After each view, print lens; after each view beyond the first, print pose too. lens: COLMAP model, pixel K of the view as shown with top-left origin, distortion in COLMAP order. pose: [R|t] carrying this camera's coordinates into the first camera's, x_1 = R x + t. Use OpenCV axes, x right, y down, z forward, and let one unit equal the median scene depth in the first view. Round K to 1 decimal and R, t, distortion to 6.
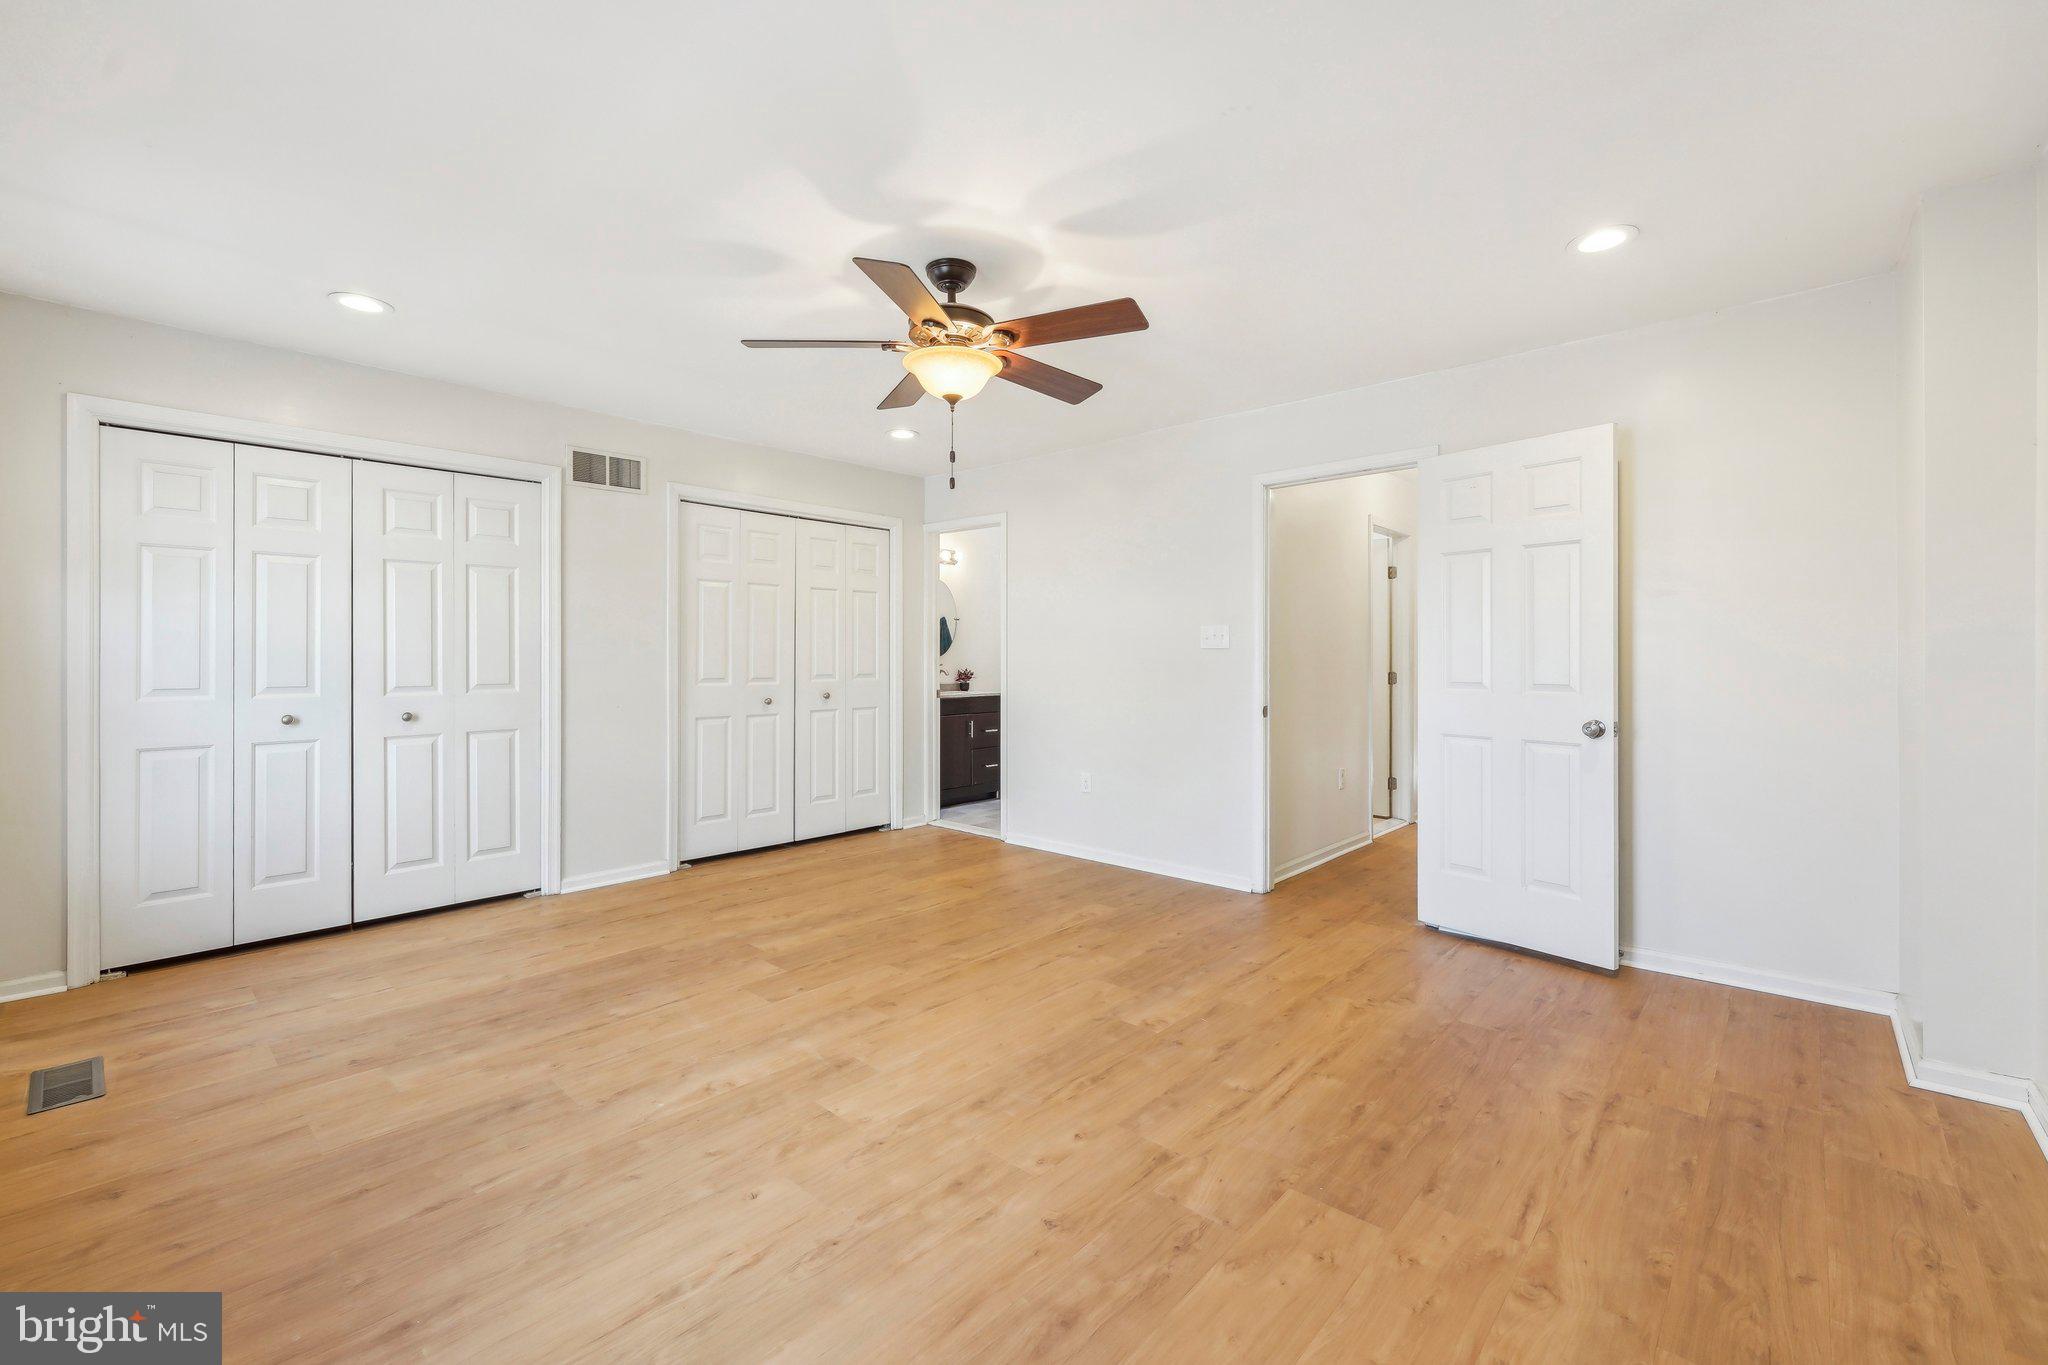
lens RADIAL K [[849.0, 0, 1018.2], [0, 849.0, 666.8], [0, 0, 1]] dist [-0.002627, -0.000212]
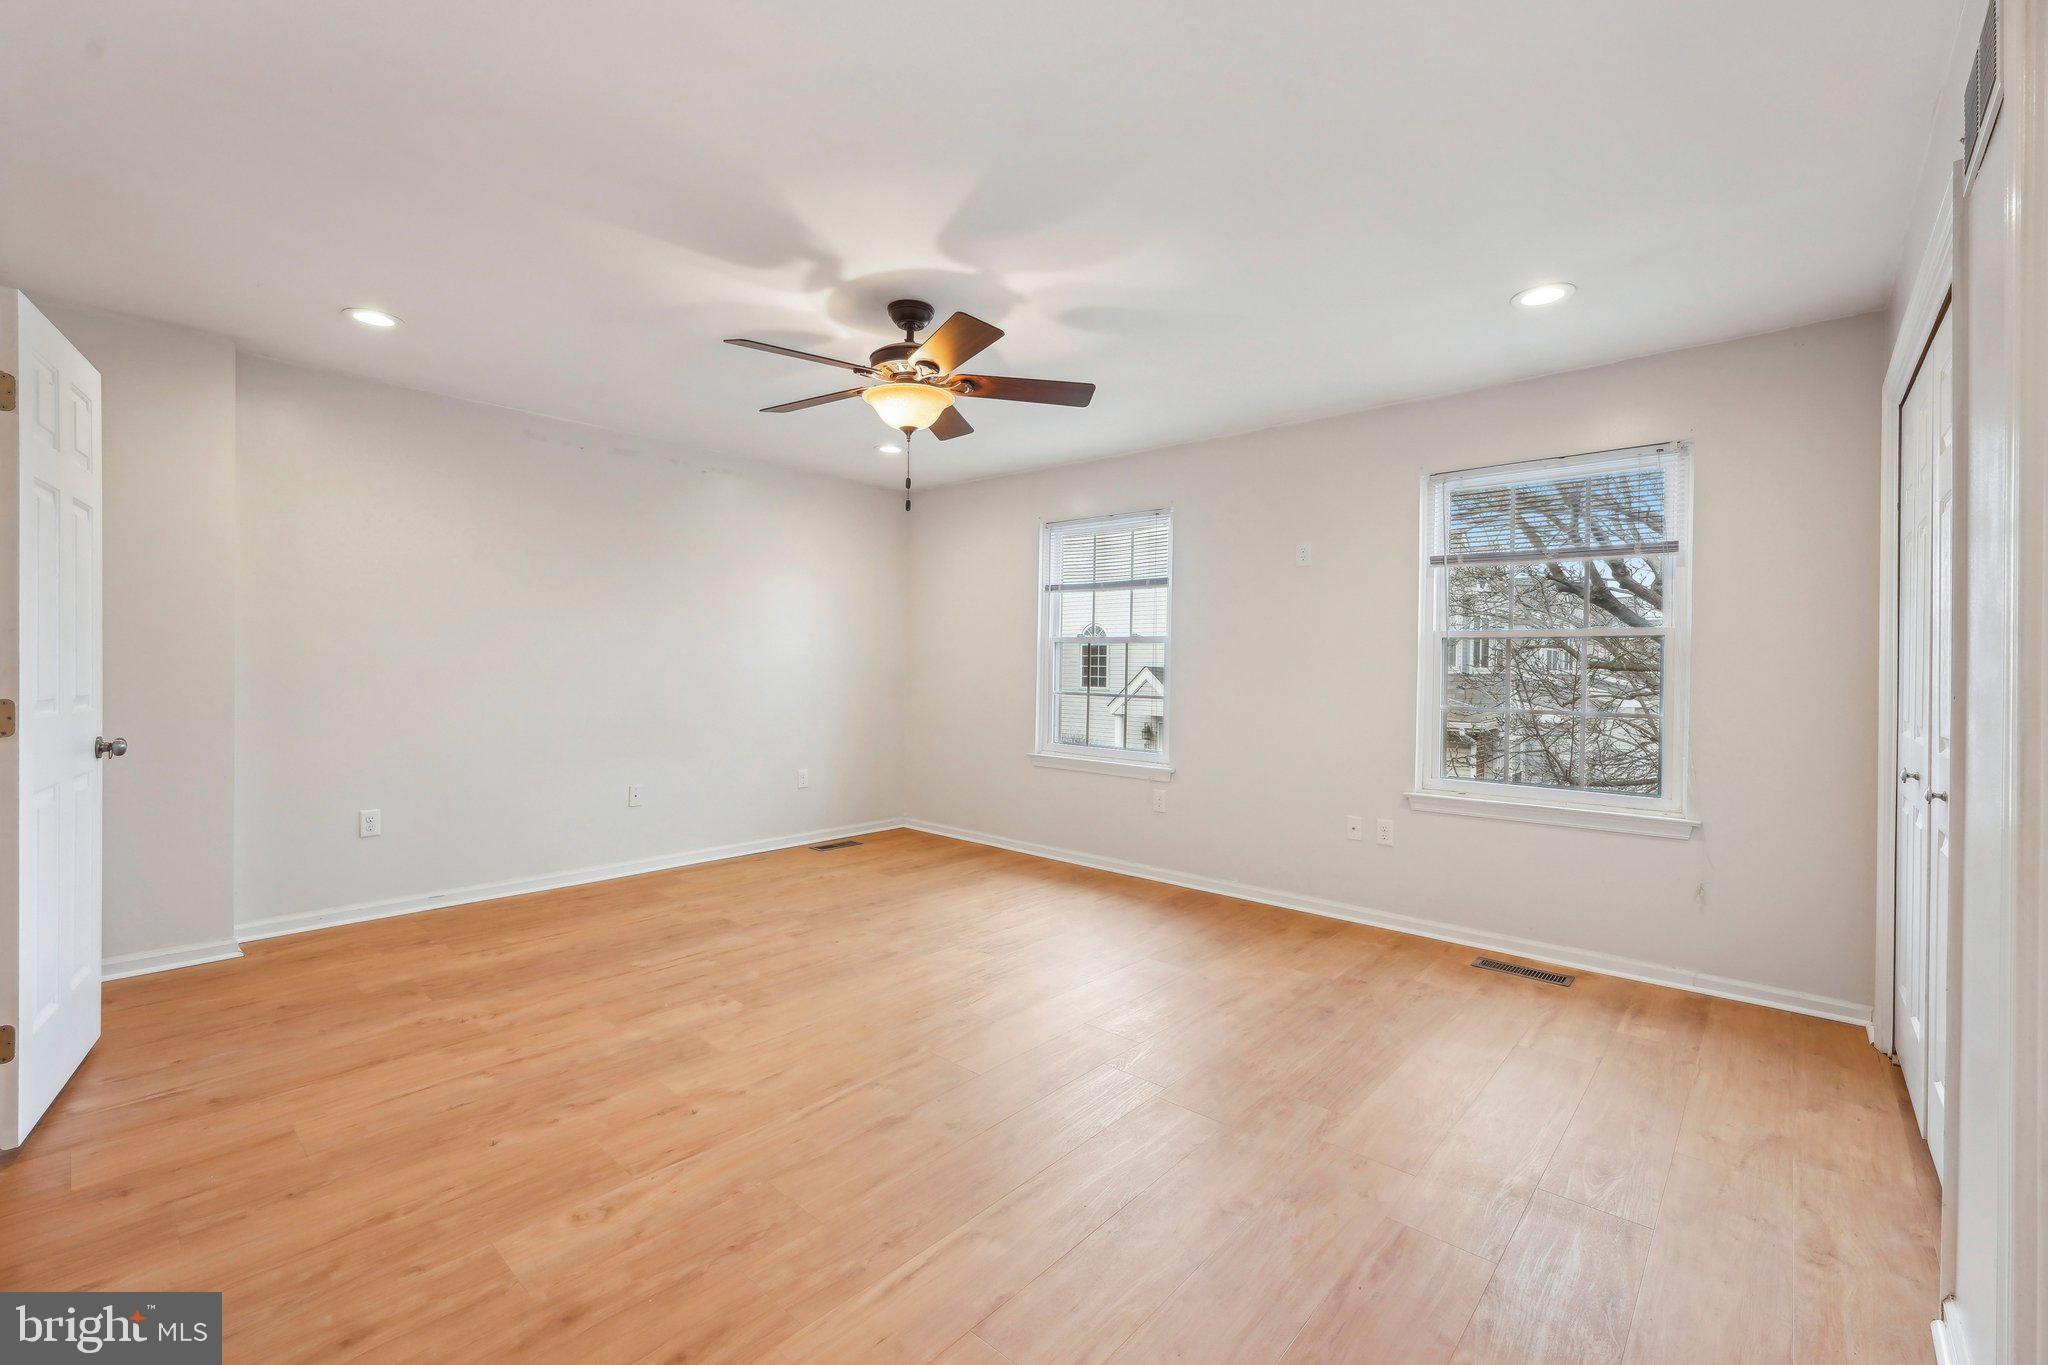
lens RADIAL K [[873.3, 0, 1030.1], [0, 873.3, 669.5], [0, 0, 1]] dist [-0.003260, 0.000240]
pose [[-0.999524, -0.013209, -0.027874, -0.178685], [-0.013625, 0.999798, 0.014792, -0.025562], [0.027673, 0.015165, -0.999502, 1.851650]]
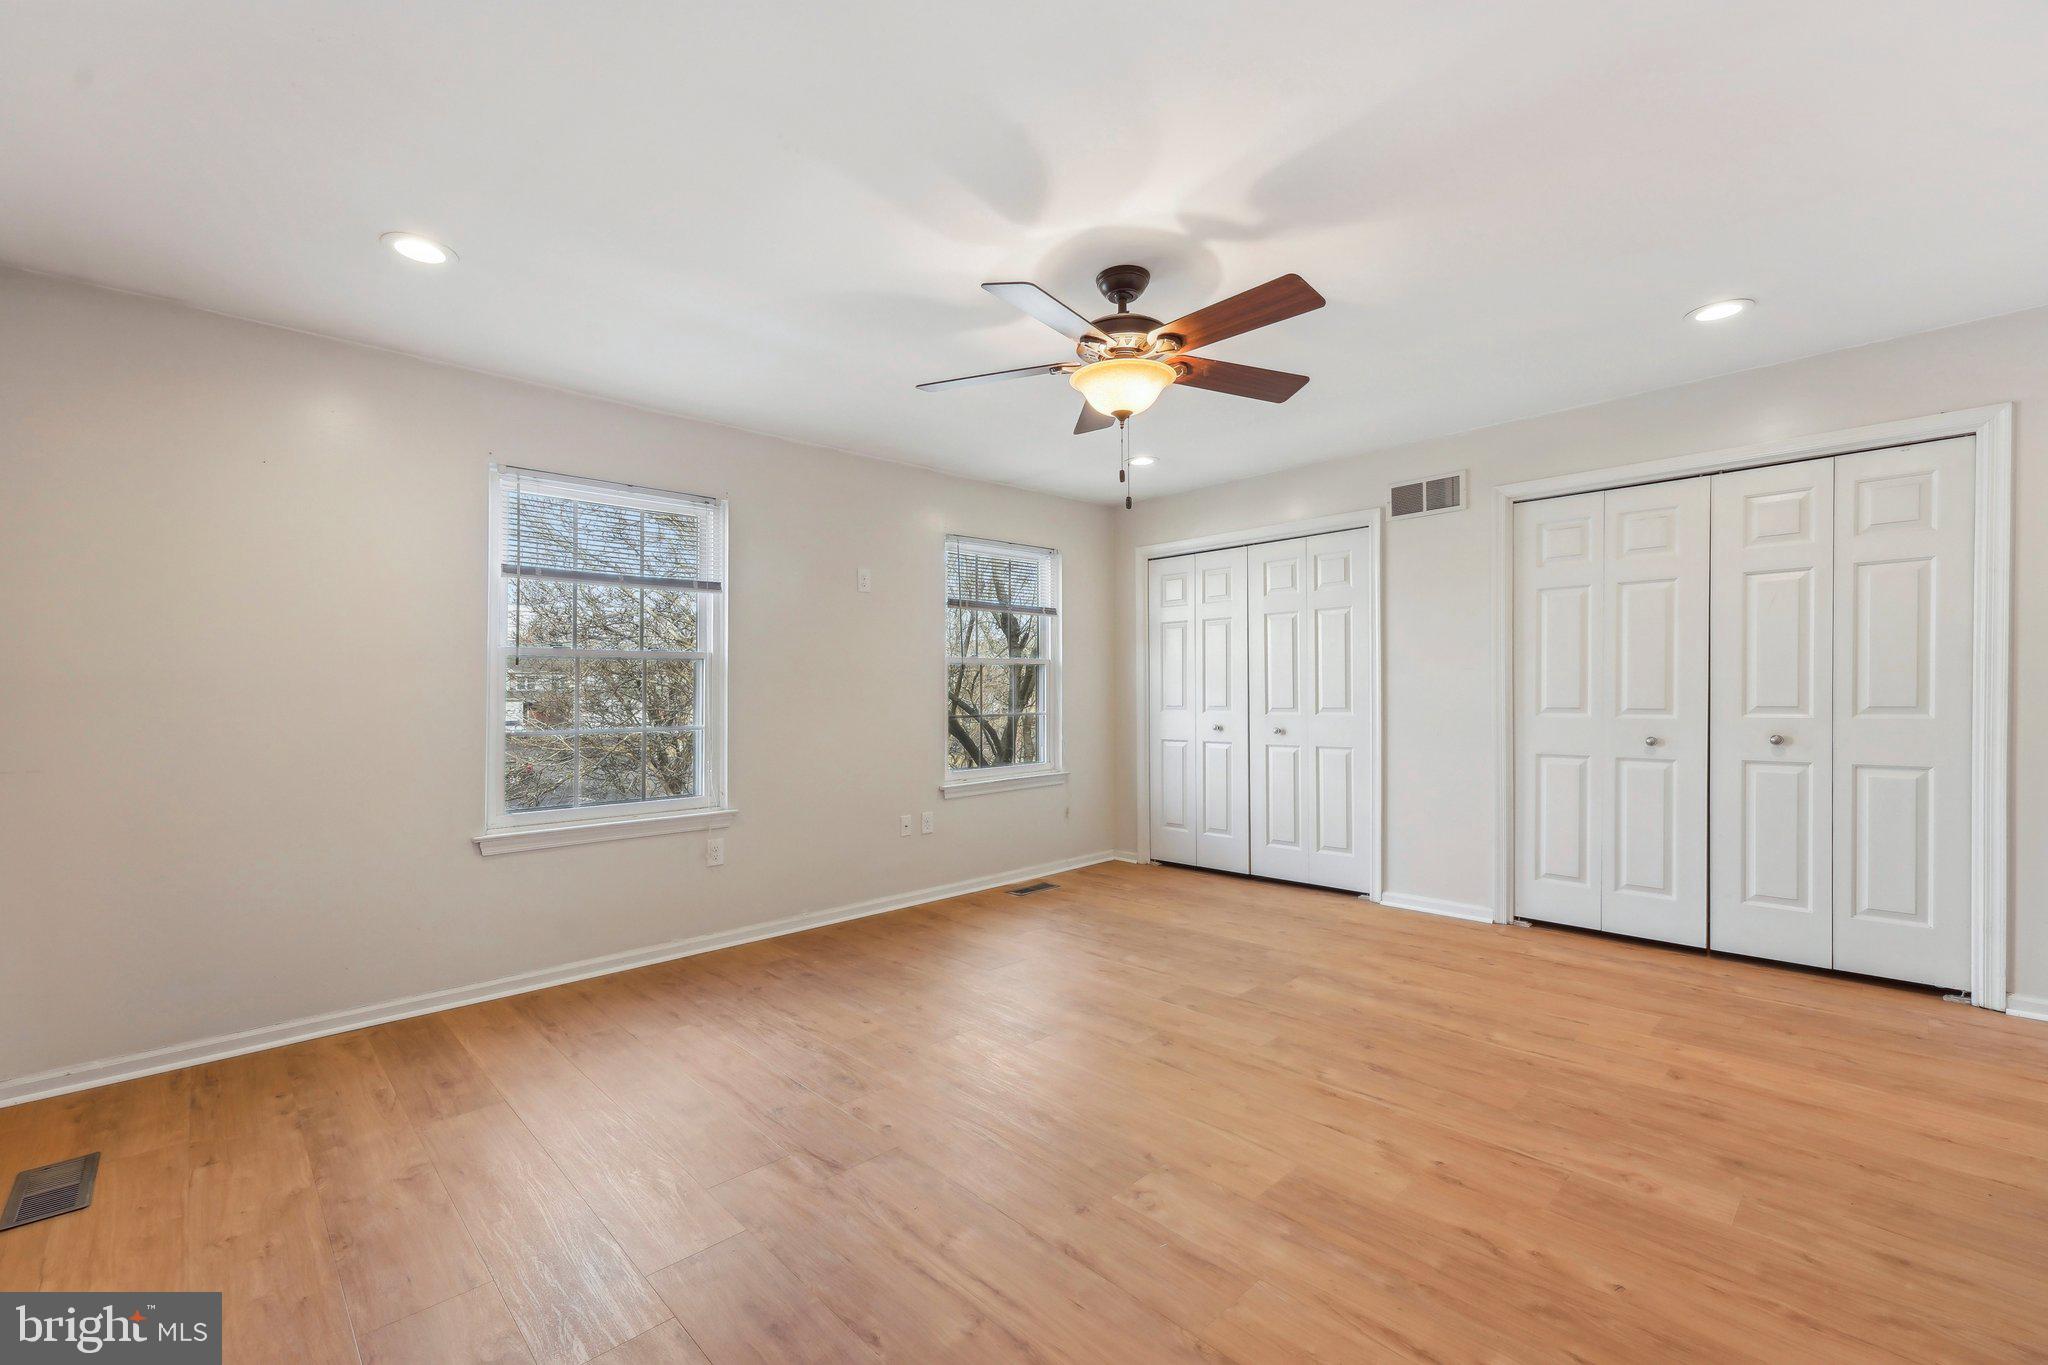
lens RADIAL K [[851.7, 0, 1017.9], [0, 851.7, 698.0], [0, 0, 1]] dist [0.000873, -0.000272]
pose [[-0.055967, 0.012140, -0.998359, 0.768141], [0.003623, 0.999922, 0.011956, -0.011736], [0.998426, -0.002948, -0.056007, 0.815159]]
